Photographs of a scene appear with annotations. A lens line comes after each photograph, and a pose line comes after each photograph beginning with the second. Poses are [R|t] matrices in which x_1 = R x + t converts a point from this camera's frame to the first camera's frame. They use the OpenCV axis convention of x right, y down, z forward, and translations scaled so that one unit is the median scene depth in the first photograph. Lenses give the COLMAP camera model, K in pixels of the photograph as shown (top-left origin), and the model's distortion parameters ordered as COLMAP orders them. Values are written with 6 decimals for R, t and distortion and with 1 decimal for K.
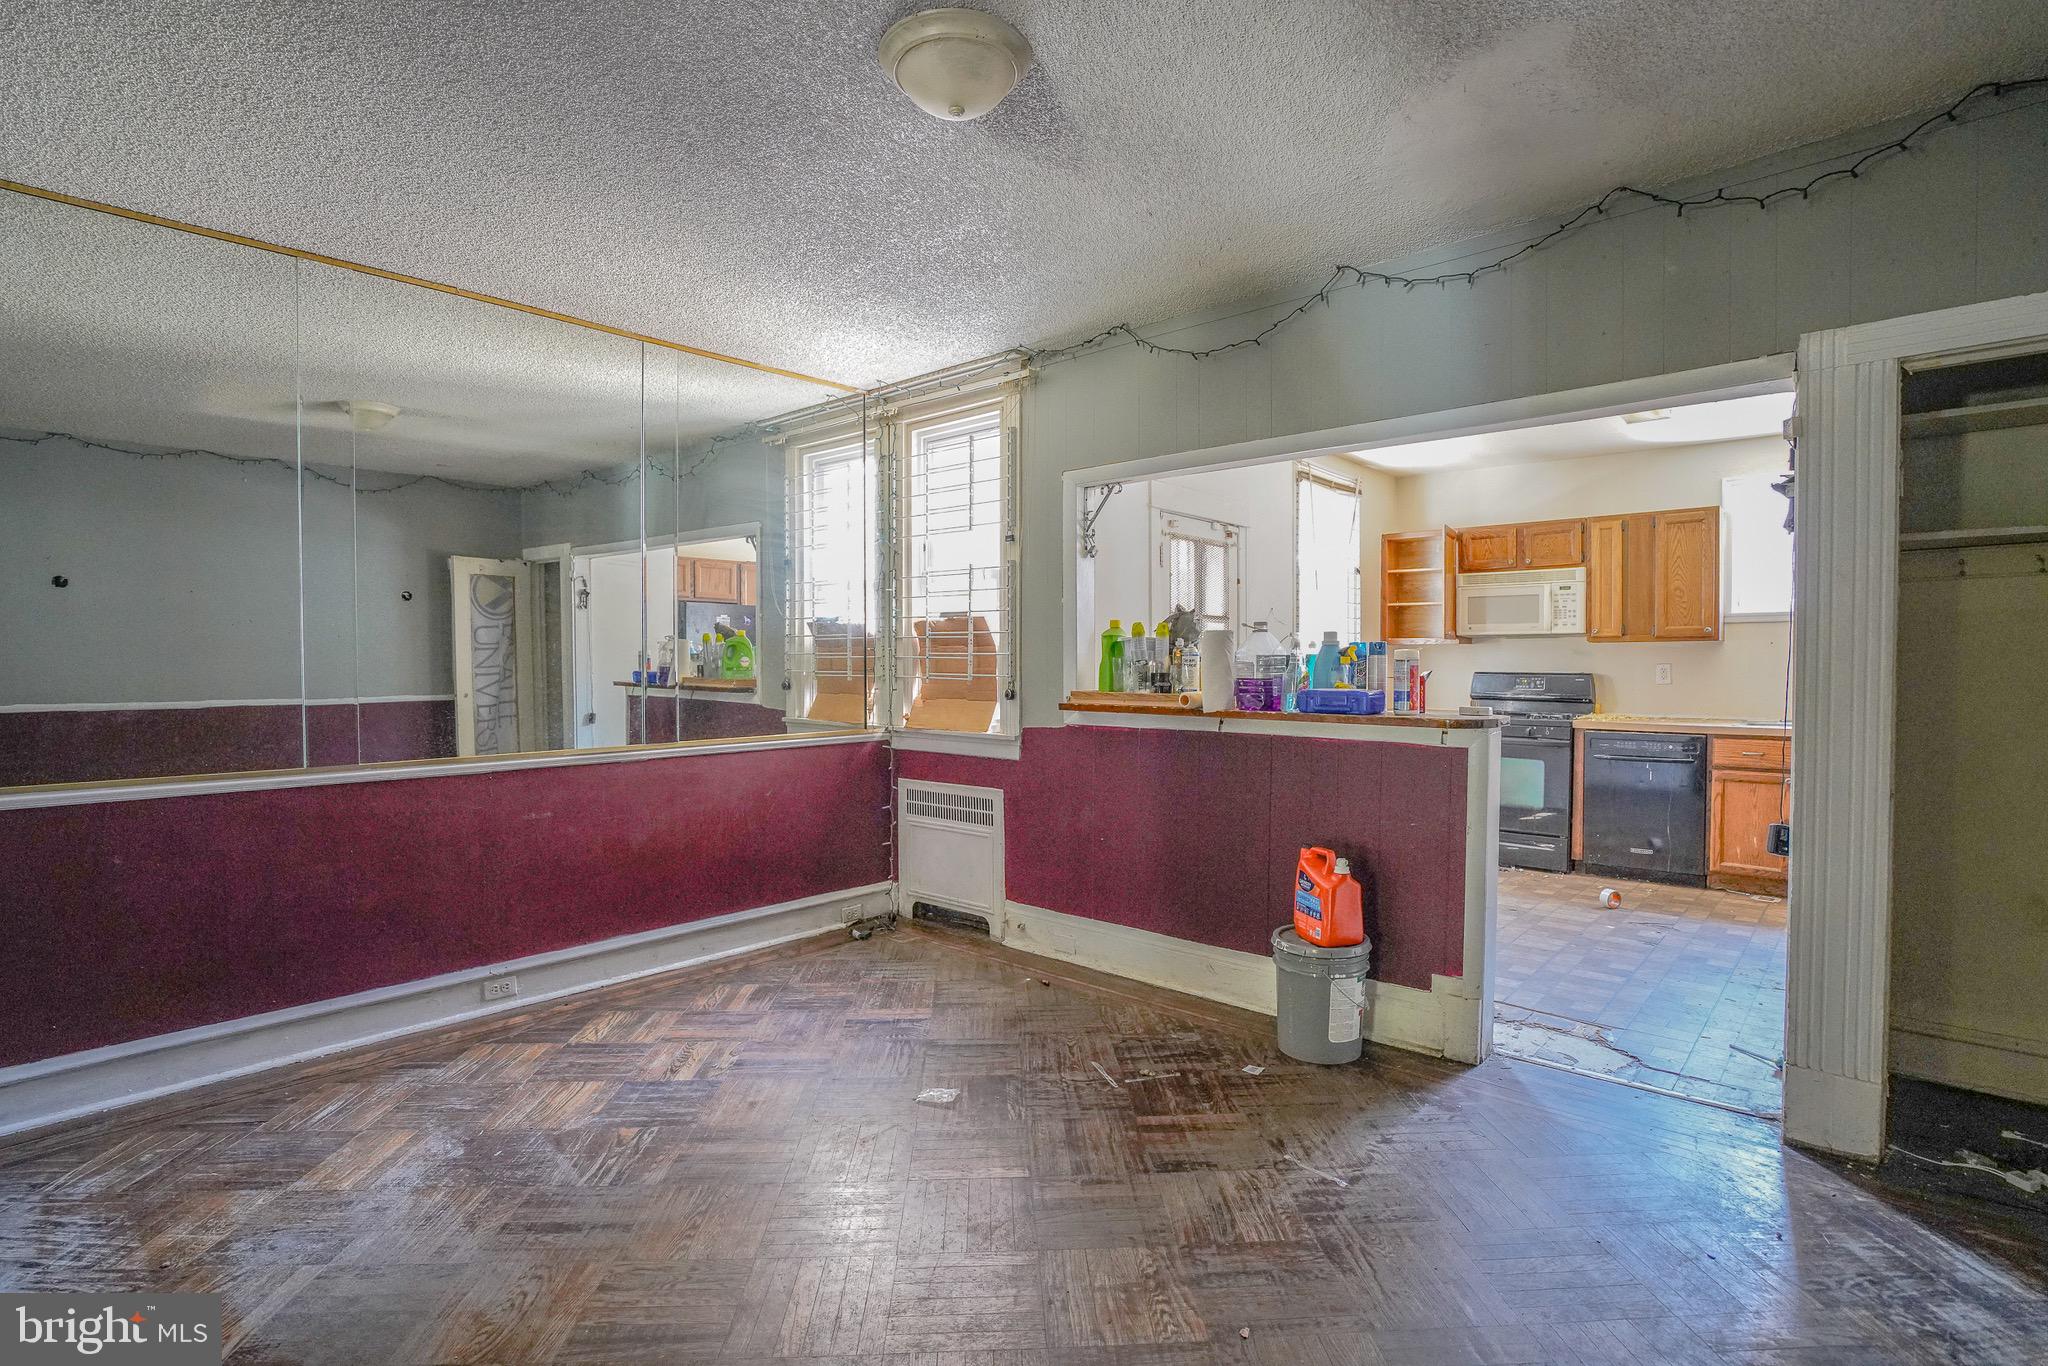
lens RADIAL K [[964.8, 0, 1062.9], [0, 964.8, 684.0], [0, 0, 1]] dist [-0.063507, 0.033610]
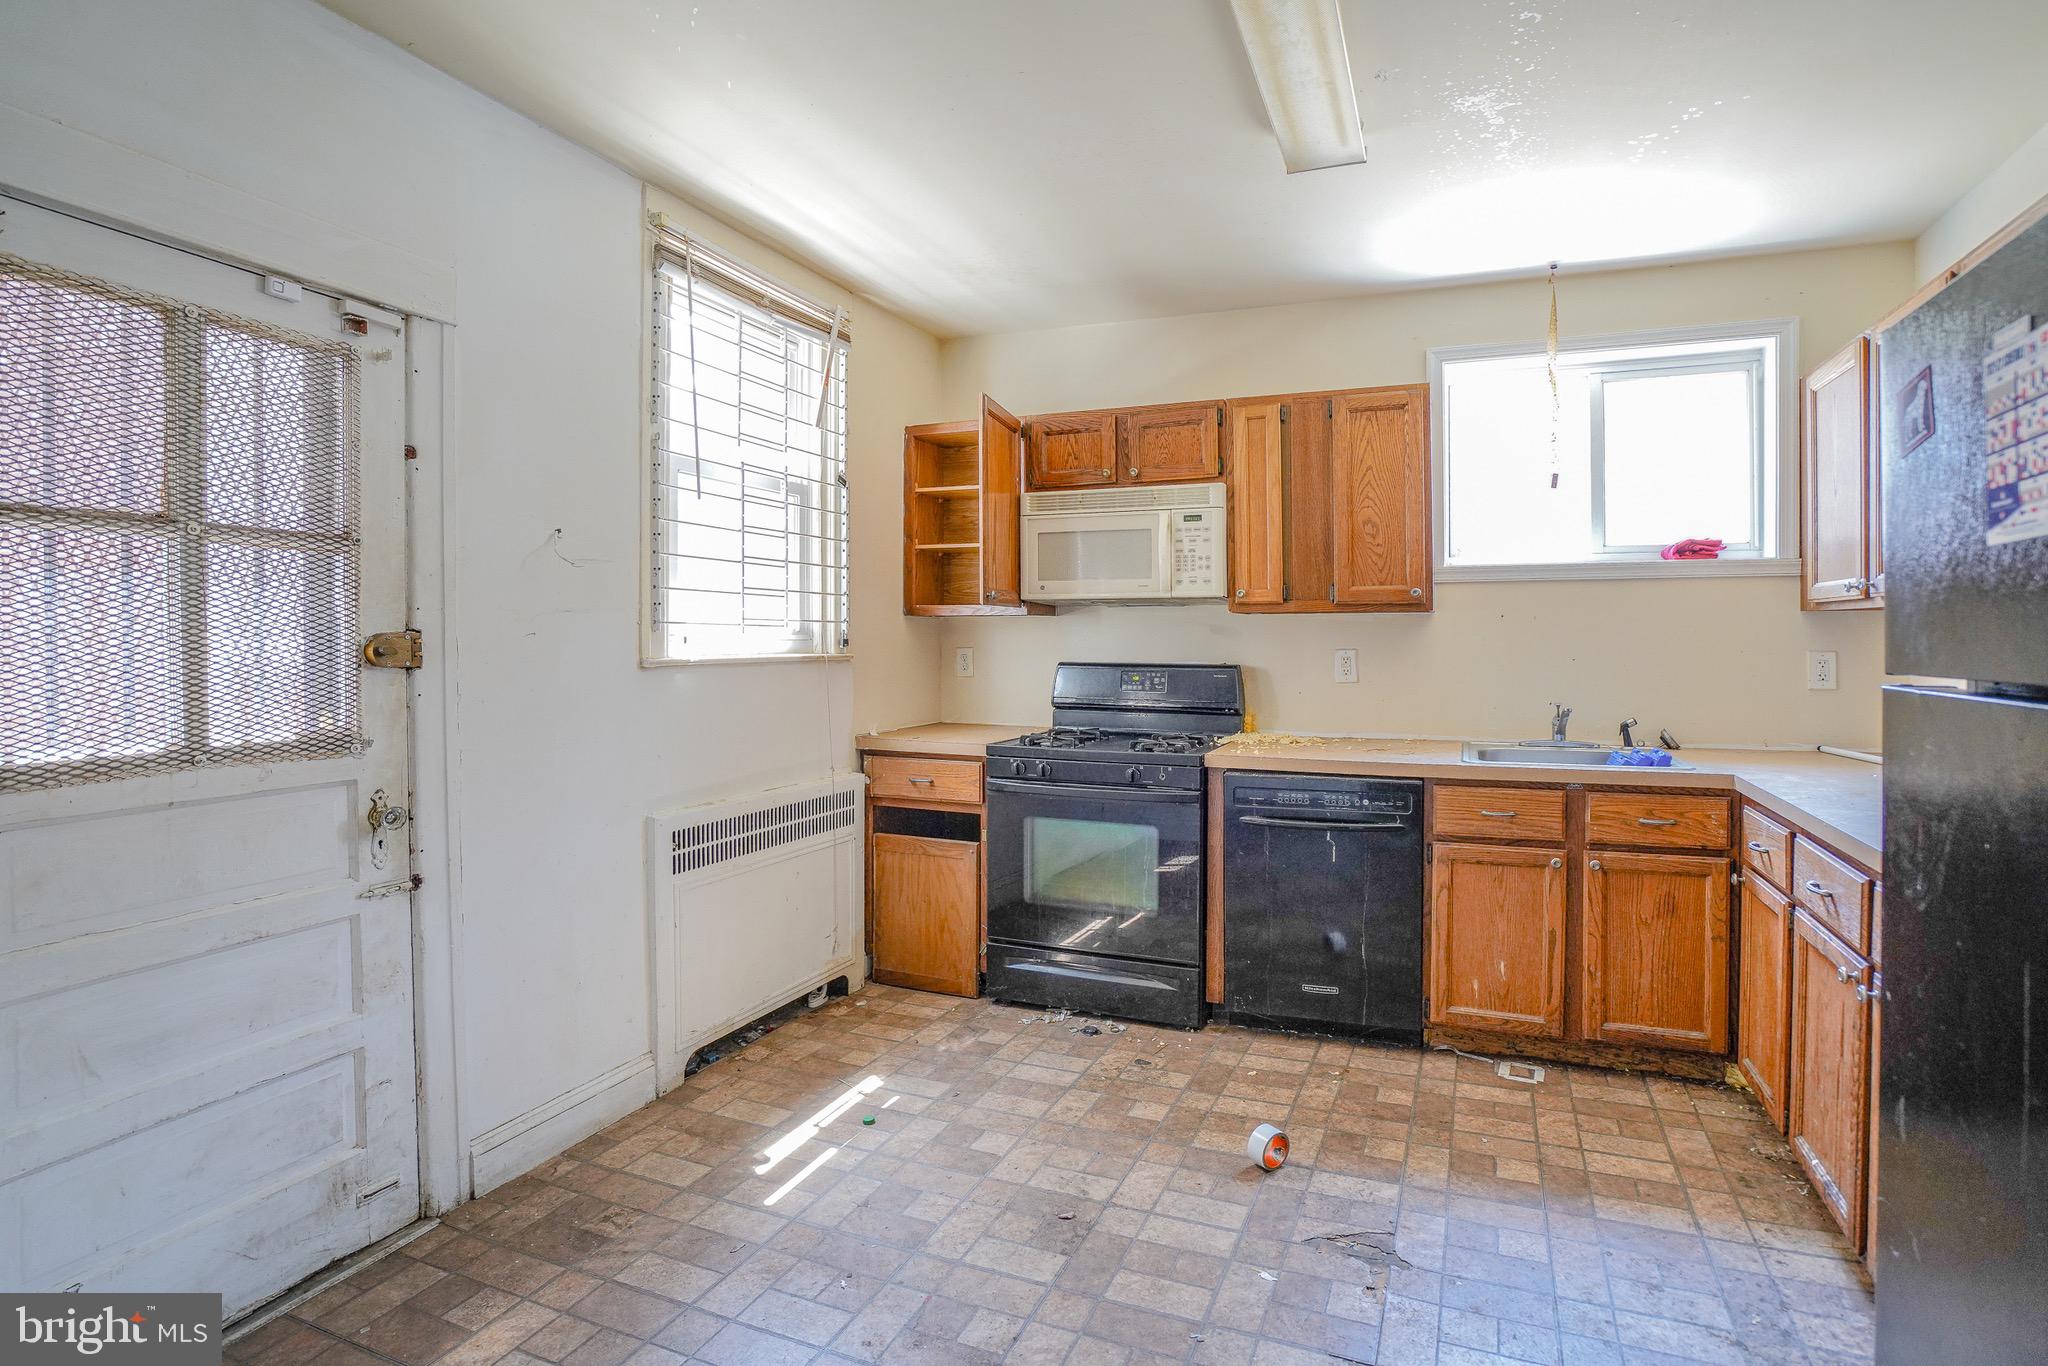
lens RADIAL K [[1053.0, 0, 1028.7], [0, 1053.0, 630.5], [0, 0, 1]] dist [-0.079858, 0.045862]
pose [[0.955784, 0.002788, 0.294056, 0.352167], [0.005798, 0.999582, -0.028325, -0.022397], [-0.294012, 0.028777, 0.955368, 0.604084]]
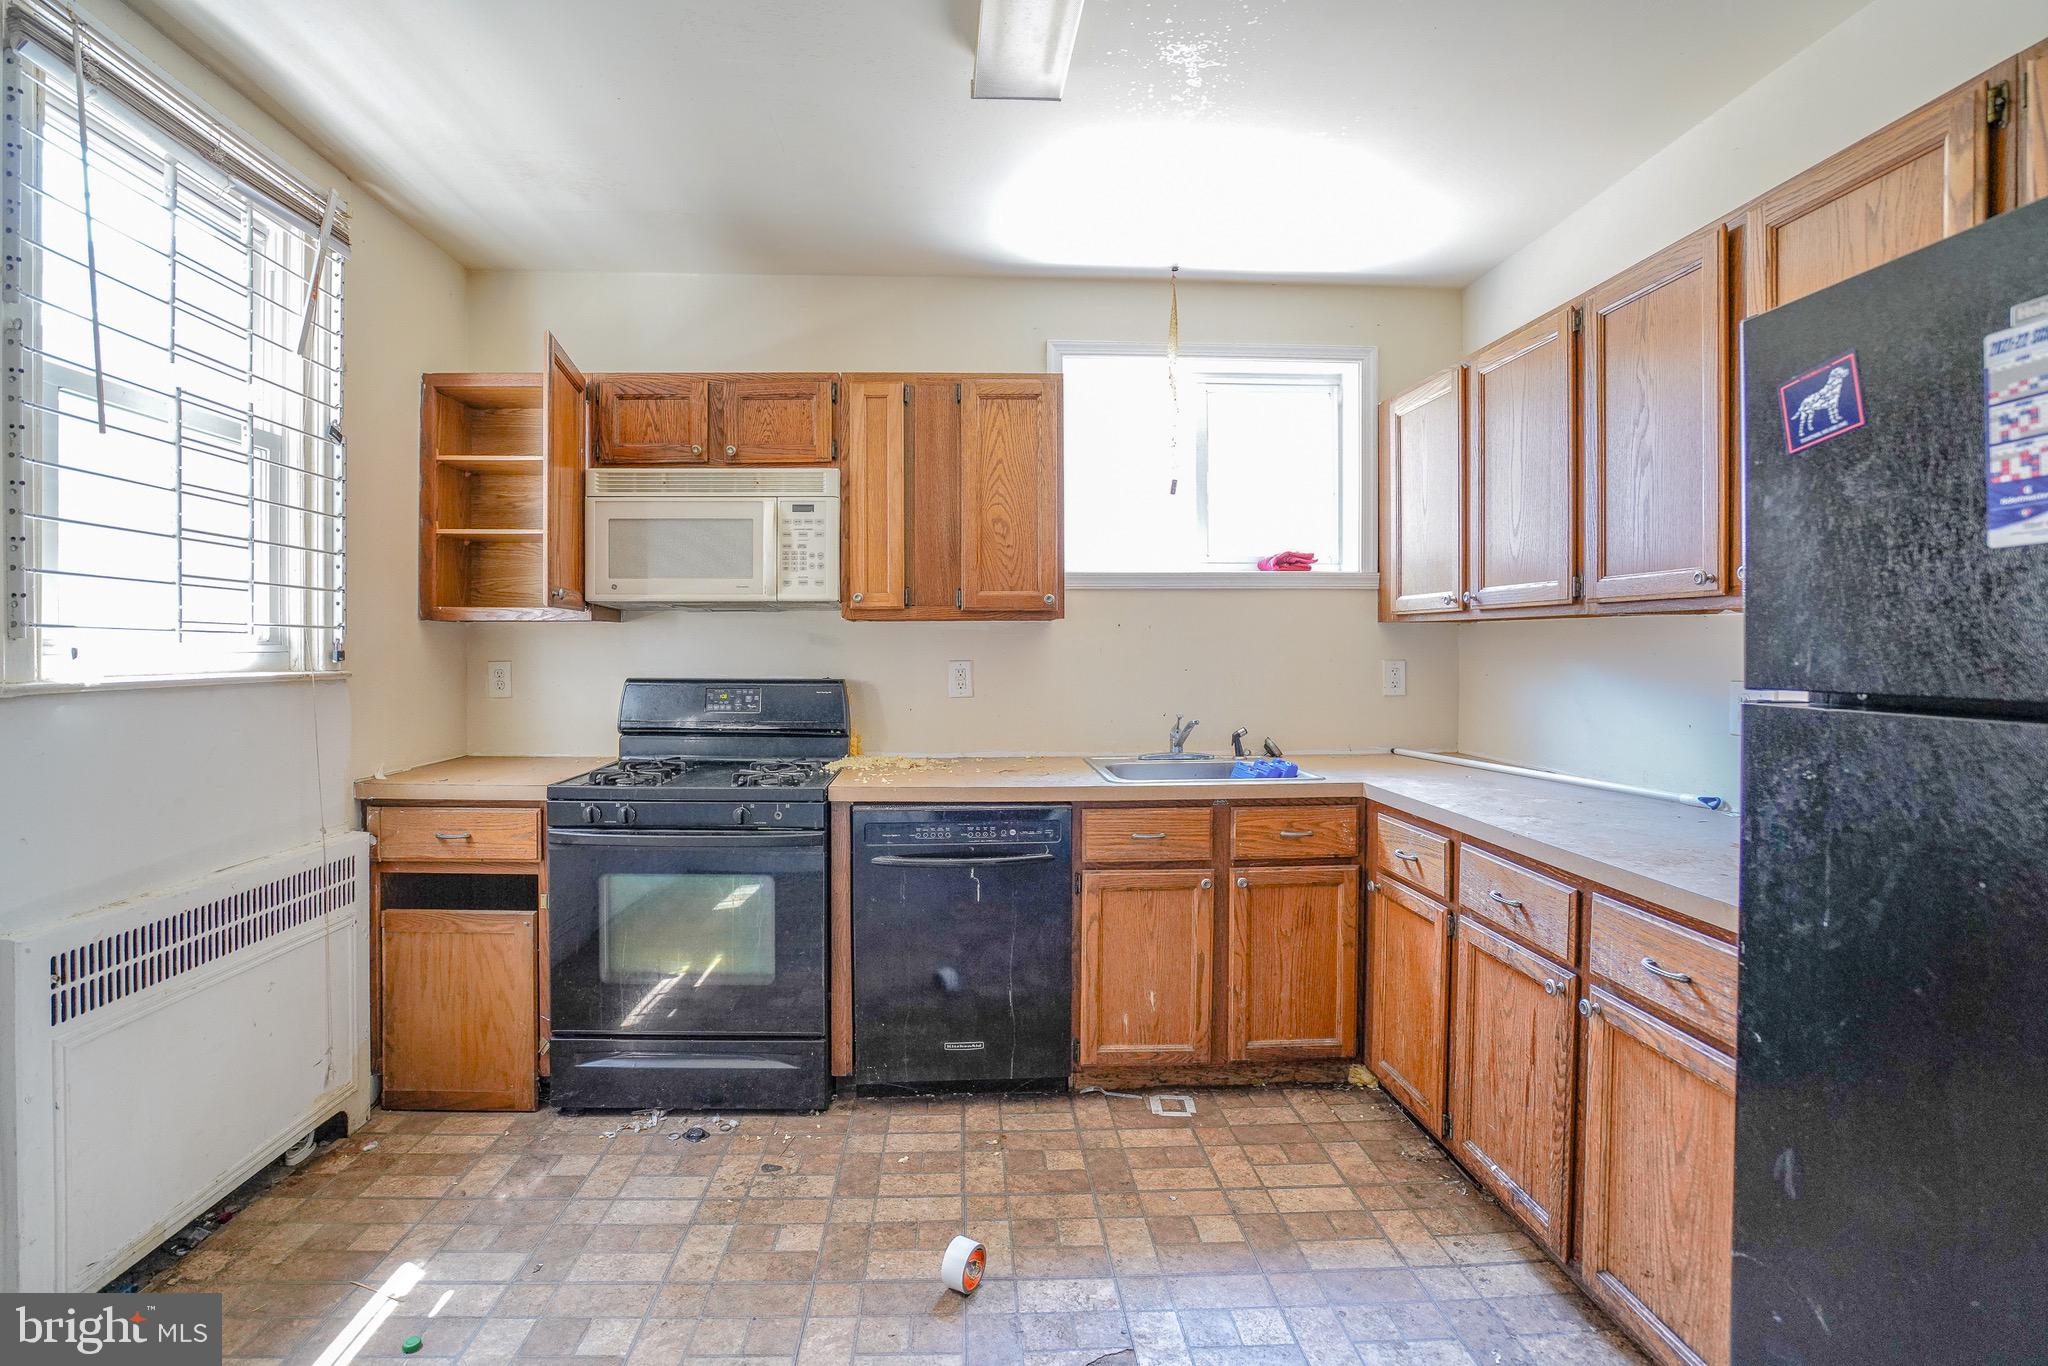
lens RADIAL K [[1059.8, 0, 985.9], [0, 1059.8, 645.9], [0, 0, 1]] dist [-0.066943, 0.031613]
pose [[0.750117, 0.000826, 0.661304, 0.340169], [0.015181, 0.999714, -0.018468, -0.026378], [-0.661130, 0.023892, 0.749891, 0.756173]]
